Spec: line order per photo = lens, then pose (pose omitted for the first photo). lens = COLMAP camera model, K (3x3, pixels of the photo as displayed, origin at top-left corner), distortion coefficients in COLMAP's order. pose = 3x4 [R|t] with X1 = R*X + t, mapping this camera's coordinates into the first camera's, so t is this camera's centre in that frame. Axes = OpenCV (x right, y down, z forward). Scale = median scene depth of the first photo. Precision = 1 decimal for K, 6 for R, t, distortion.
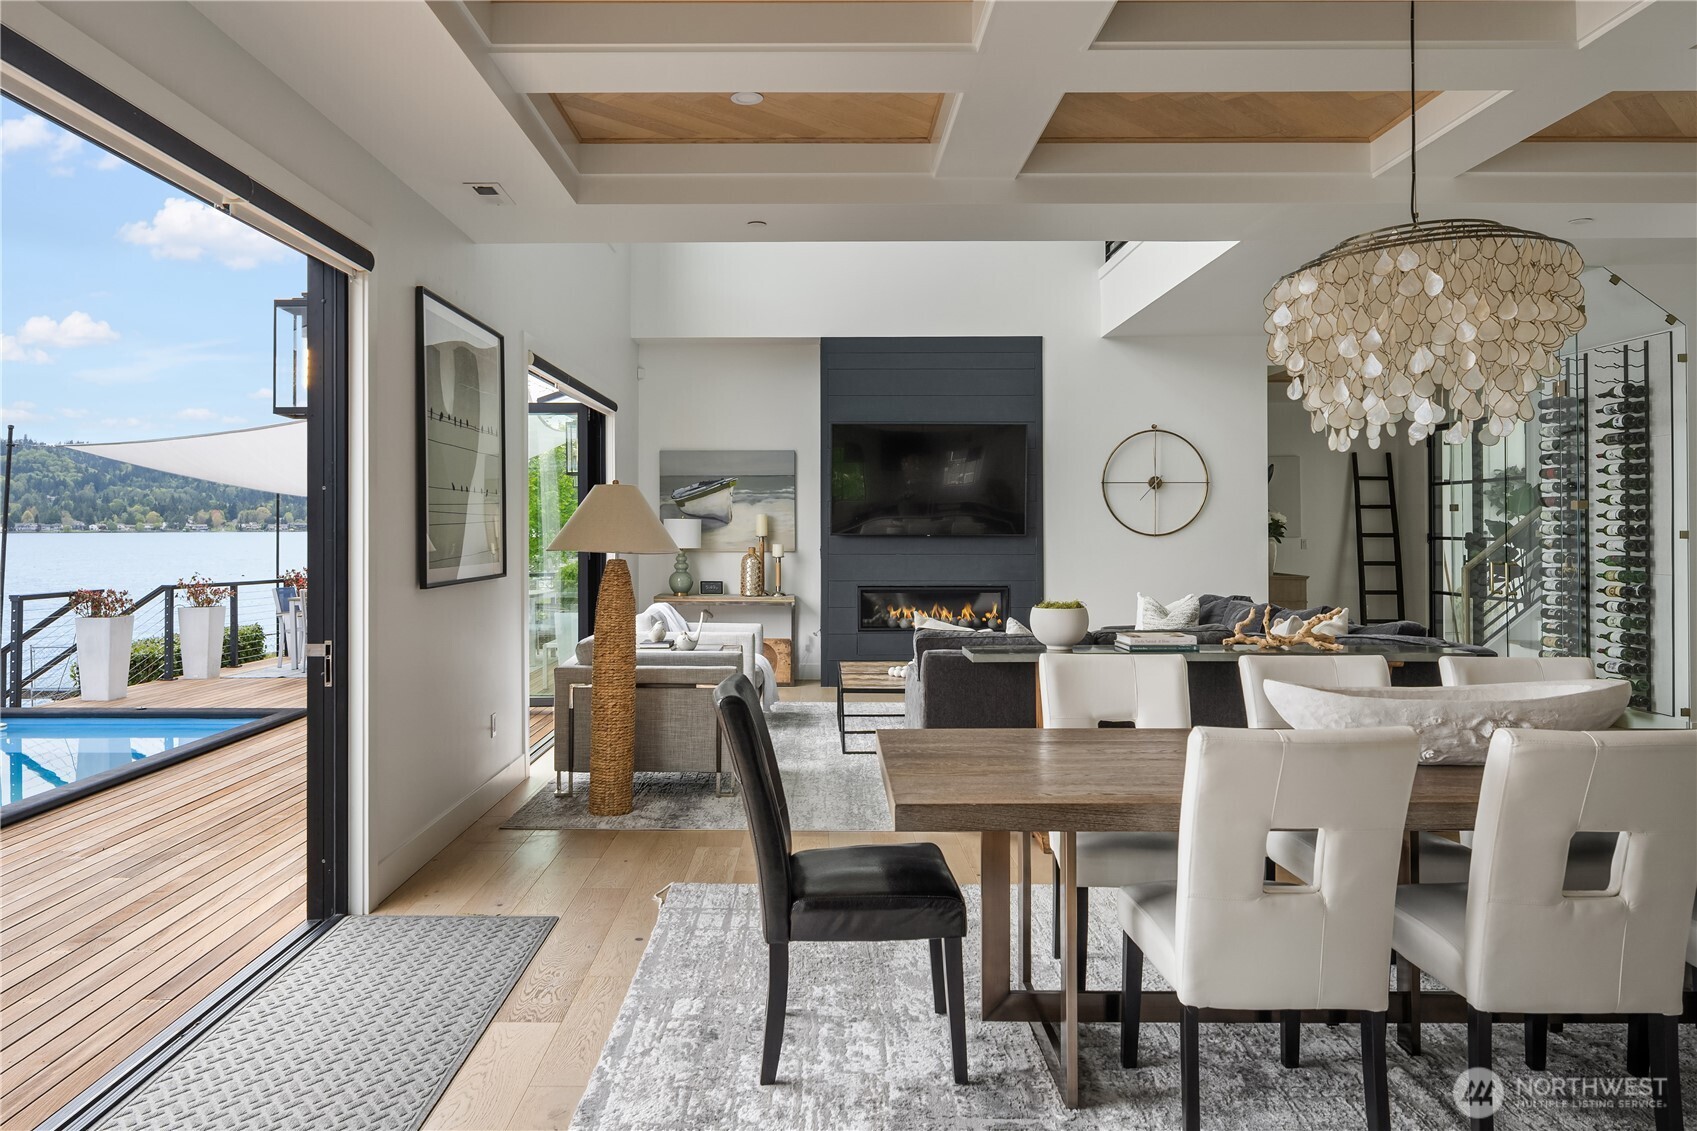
lens RADIAL K [[1186.9, 0, 848.5], [0, 1186.9, 565.5], [0, 0, 1]] dist [-0.006820, -0.005173]
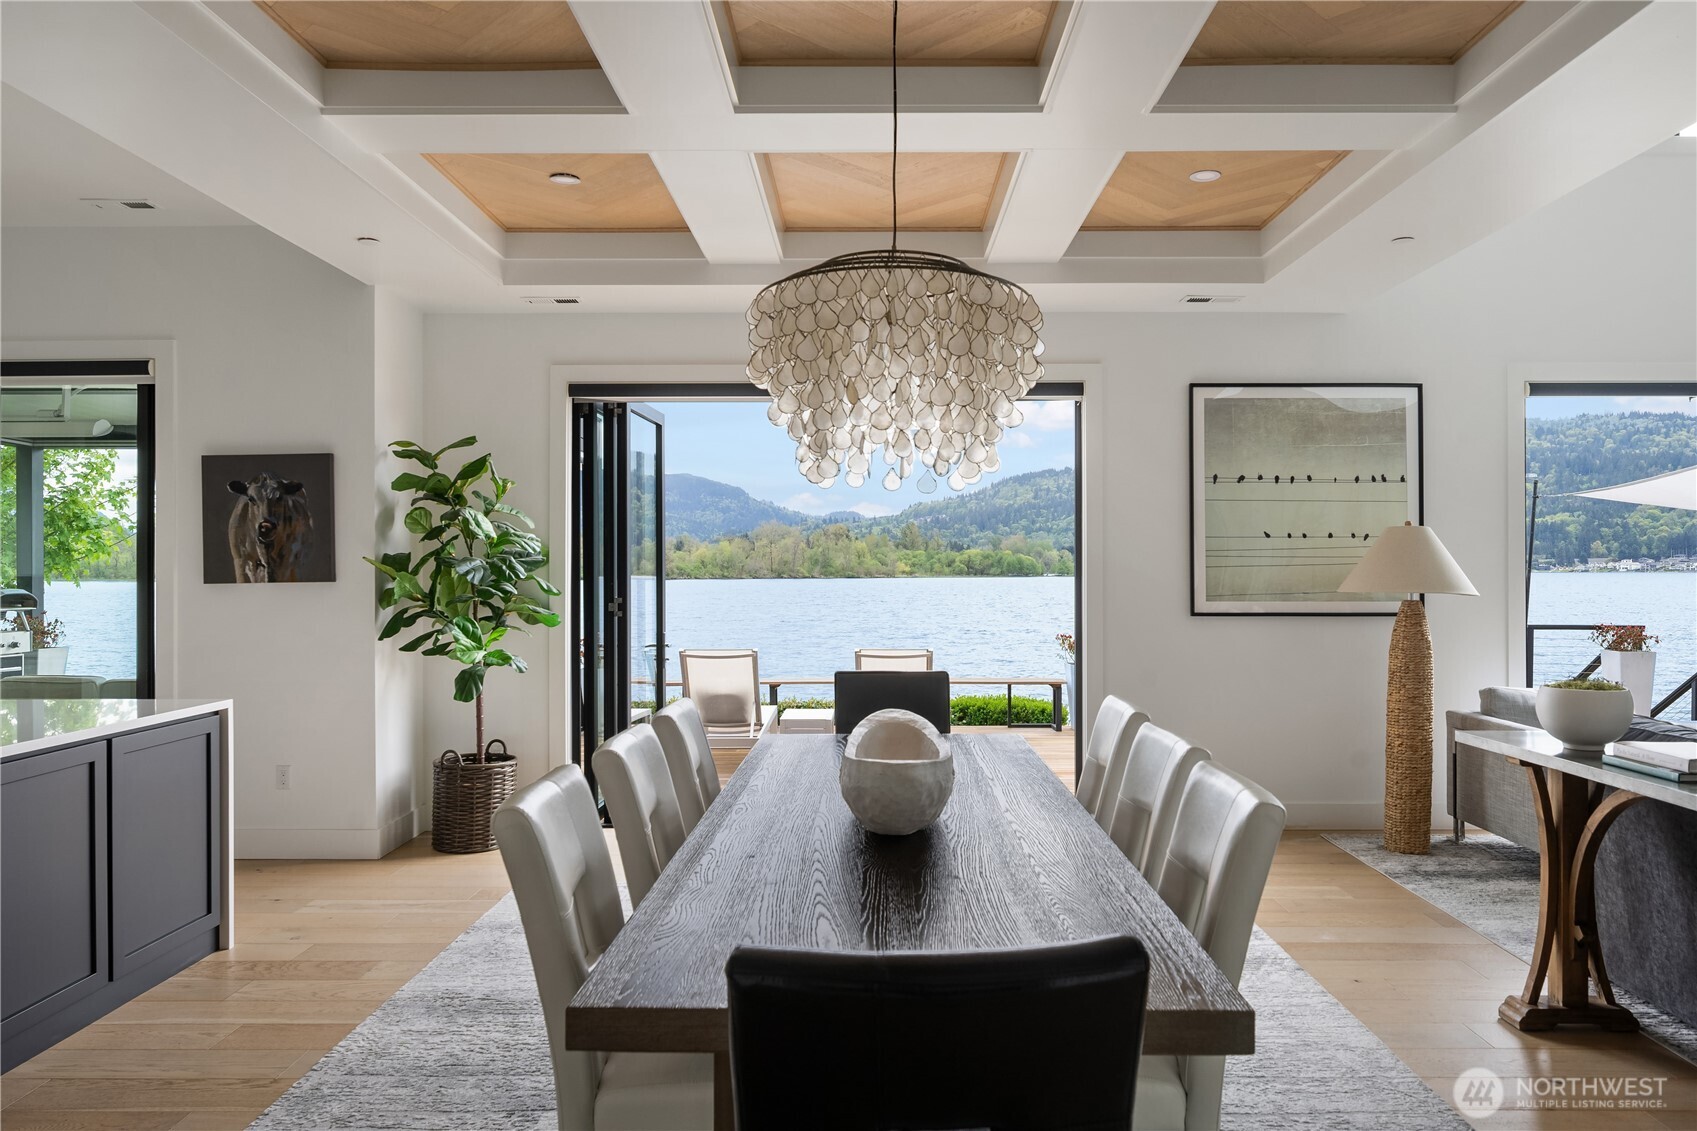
lens RADIAL K [[1186.9, 0, 848.5], [0, 1186.9, 565.5], [0, 0, 1]] dist [-0.006820, -0.005173]
pose [[-0.012407, -0.000442, -0.999923, 0.414392], [-0.030189, 0.999544, -0.000067, -0.011457], [0.999467, 0.030186, -0.012415, 0.304605]]
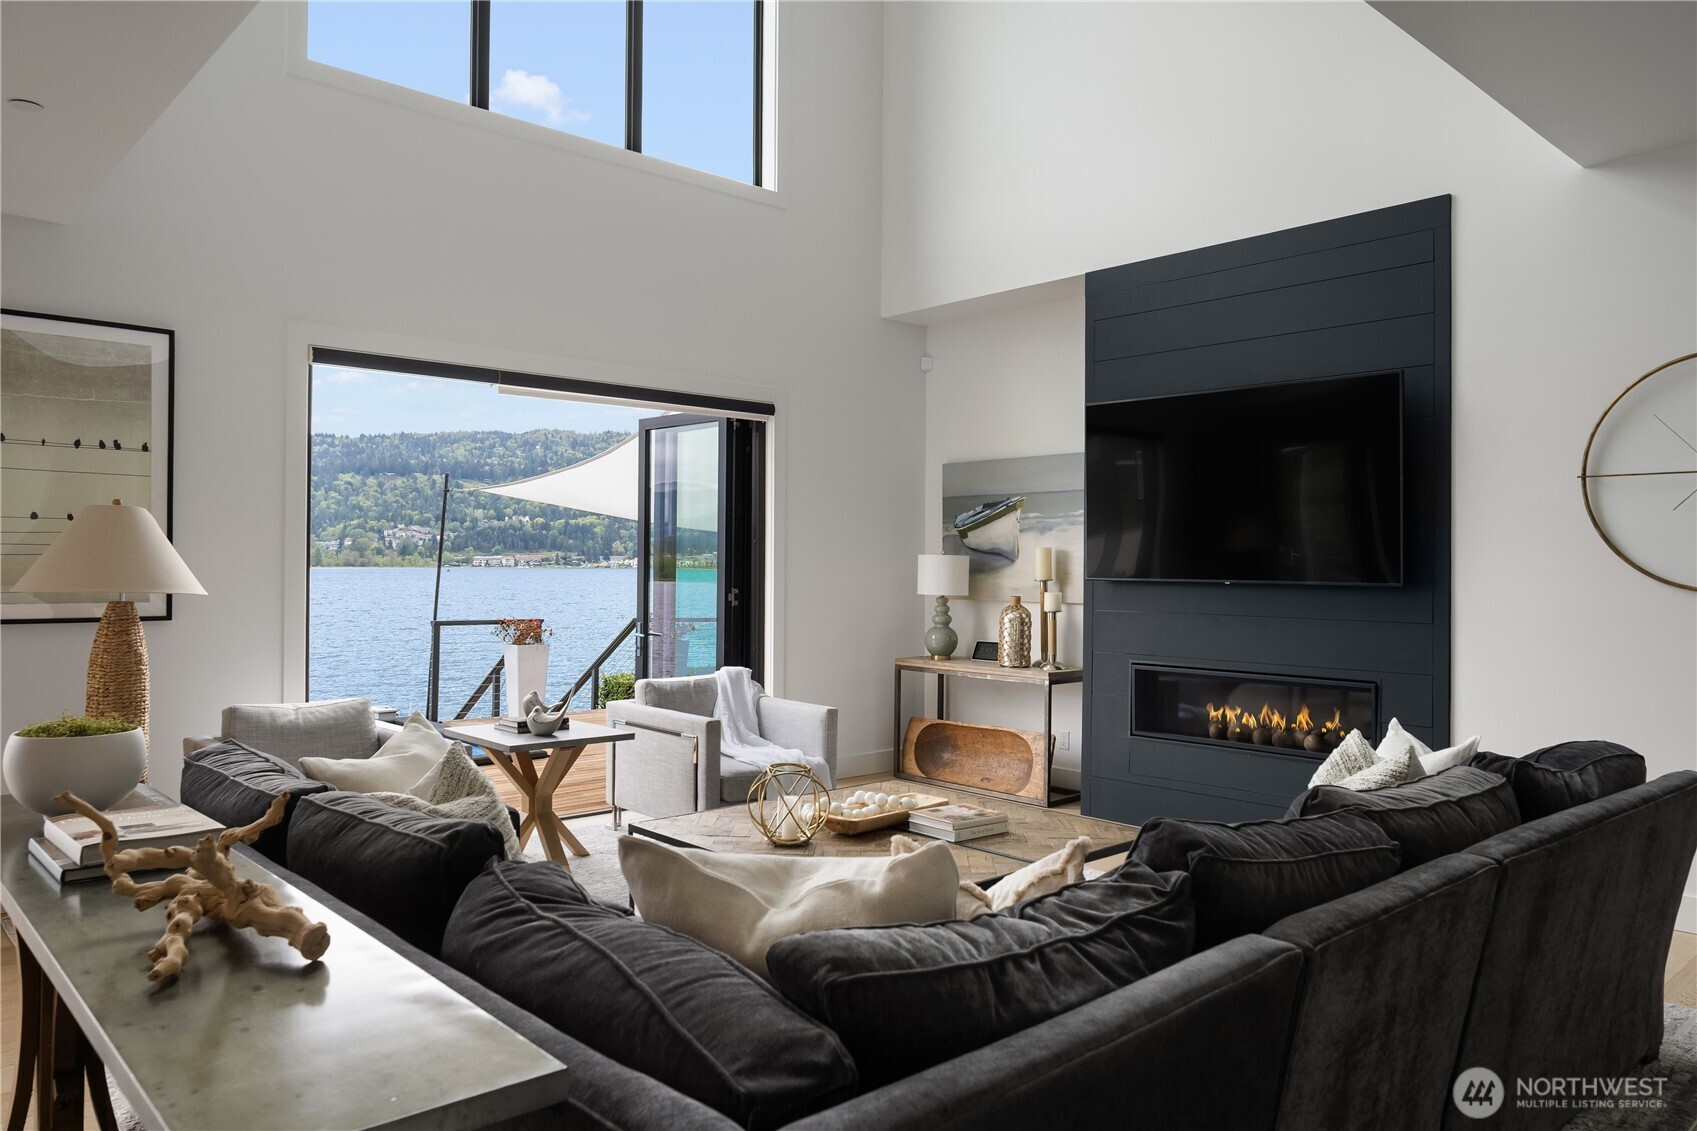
lens RADIAL K [[1186.9, 0, 848.5], [0, 1186.9, 565.5], [0, 0, 1]] dist [-0.006820, -0.005173]
pose [[0.678124, 0.007278, -0.734912, 0.352470], [-0.032661, 0.999261, -0.020242, -0.016039], [0.734222, 0.037729, 0.677860, 0.459373]]
